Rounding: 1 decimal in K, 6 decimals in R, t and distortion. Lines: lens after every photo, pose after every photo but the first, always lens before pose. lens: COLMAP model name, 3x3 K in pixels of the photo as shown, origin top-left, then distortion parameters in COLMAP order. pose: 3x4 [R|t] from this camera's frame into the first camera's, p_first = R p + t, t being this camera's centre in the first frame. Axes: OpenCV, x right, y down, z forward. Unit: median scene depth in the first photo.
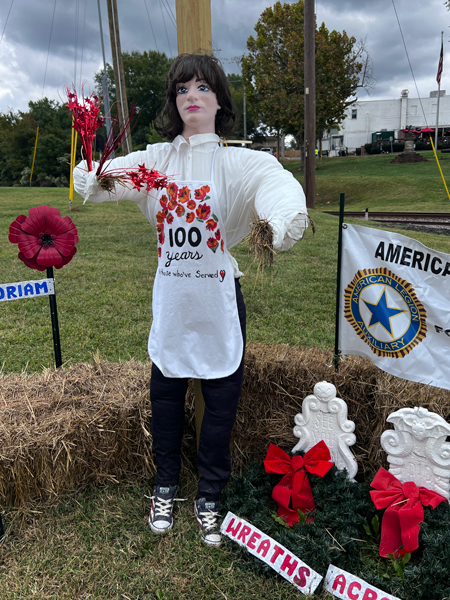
lens RADIAL K [[457.4, 0, 225.2], [0, 457.4, 293.1], [0, 0, 1]] dist [0.019478, -0.004863]
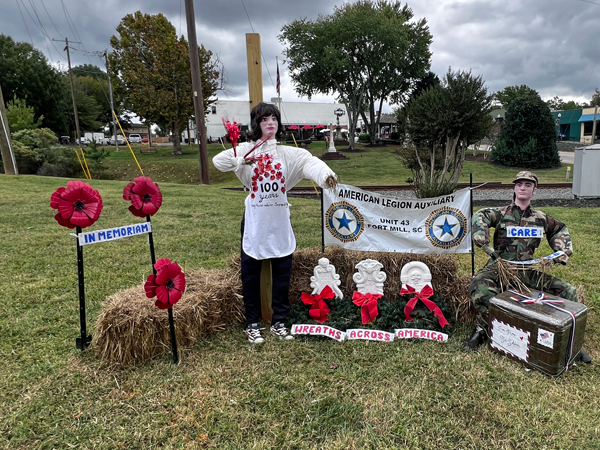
lens RADIAL K [[395.8, 0, 300.0], [0, 395.8, 225.0], [0, 0, 1]] dist [-0.005465, -0.000975]
pose [[0.892587, -0.066529, 0.445940, -0.692053], [0.104940, 0.992546, -0.061971, 0.154883], [-0.438493, 0.102112, 0.892915, -0.581599]]
